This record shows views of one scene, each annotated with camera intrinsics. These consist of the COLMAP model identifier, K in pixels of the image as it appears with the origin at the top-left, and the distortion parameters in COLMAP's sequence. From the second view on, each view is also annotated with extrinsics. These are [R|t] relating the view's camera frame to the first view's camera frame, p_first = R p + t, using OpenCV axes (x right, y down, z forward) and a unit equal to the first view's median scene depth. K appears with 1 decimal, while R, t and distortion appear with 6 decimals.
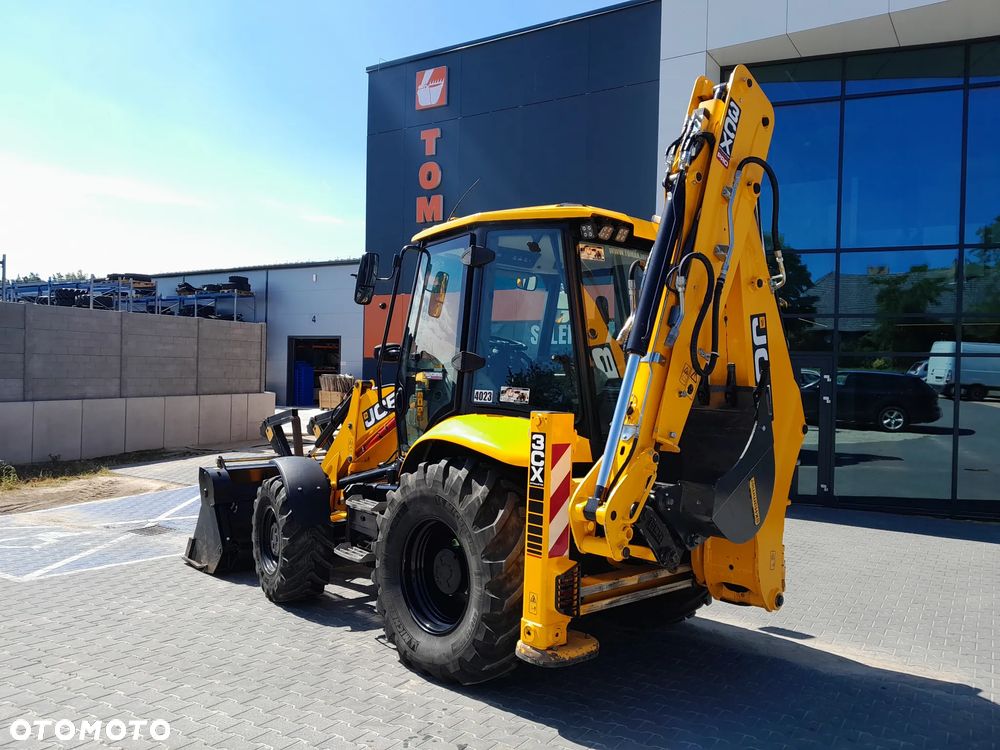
lens RADIAL K [[777.6, 0, 509.7], [0, 777.6, 381.6], [0, 0, 1]] dist [0.099132, -0.146750]
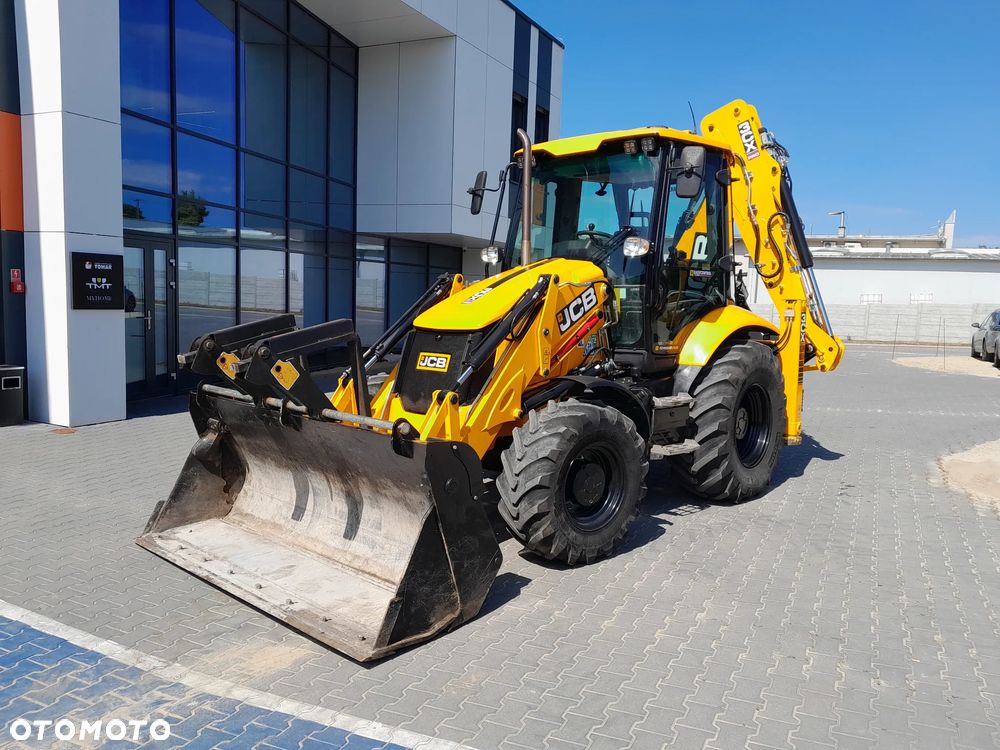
lens RADIAL K [[782.3, 0, 511.1], [0, 782.3, 376.8], [0, 0, 1]] dist [0.015767, -0.002213]
pose [[-0.093903, -0.132249, 0.986759, -1.346905], [-0.024338, 0.991147, 0.130521, -0.001558], [-0.995284, -0.011759, -0.096290, 1.514160]]
